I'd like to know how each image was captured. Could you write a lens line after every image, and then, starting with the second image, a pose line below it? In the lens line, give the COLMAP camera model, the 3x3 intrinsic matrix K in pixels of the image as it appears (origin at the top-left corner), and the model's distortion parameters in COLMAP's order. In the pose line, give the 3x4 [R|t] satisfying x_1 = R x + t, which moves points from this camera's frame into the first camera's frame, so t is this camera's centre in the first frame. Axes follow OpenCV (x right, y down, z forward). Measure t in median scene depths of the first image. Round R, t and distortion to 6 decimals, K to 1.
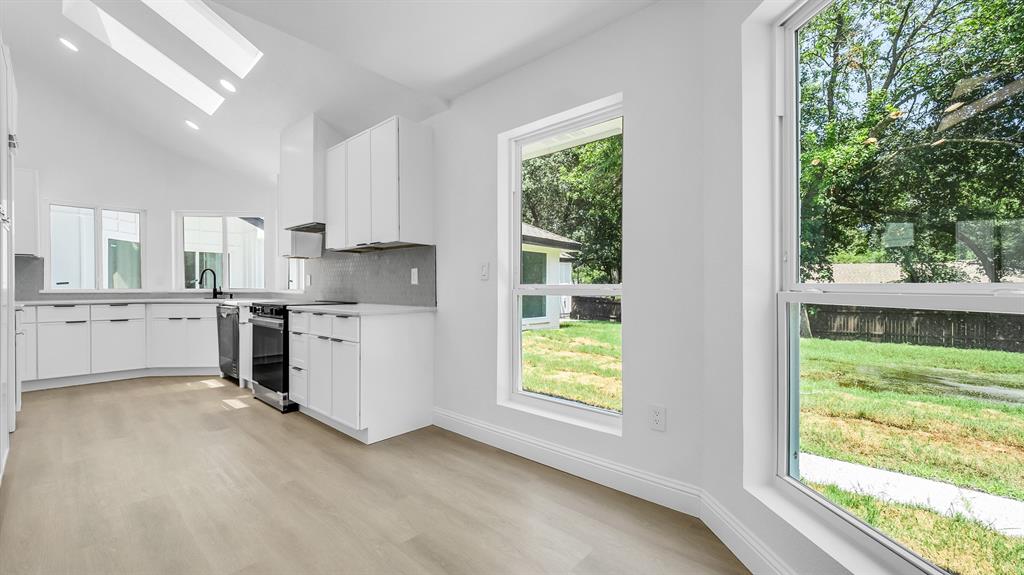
lens RADIAL K [[400.3, 0, 512.0], [0, 400.3, 287.5], [0, 0, 1]] dist [-0.000548, -0.000076]
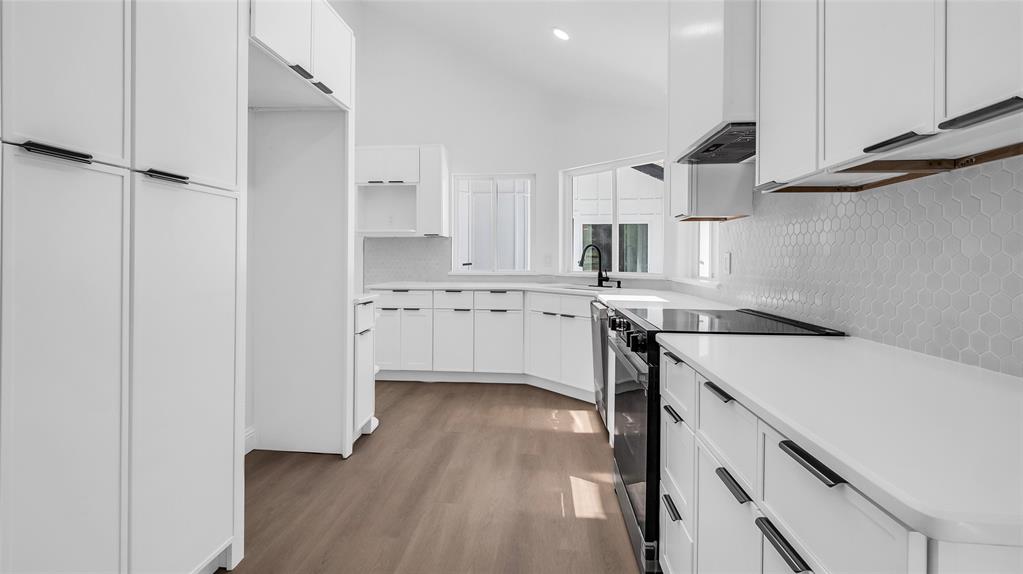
lens RADIAL K [[463.2, 0, 508.2], [0, 463.2, 262.2], [0, 0, 1]] dist [-0.000982, -0.000091]
pose [[0.578842, 0.009900, -0.815380, -0.207074], [-0.007291, 0.999949, 0.006966, -0.023443], [0.815407, 0.001913, 0.578884, 0.473177]]
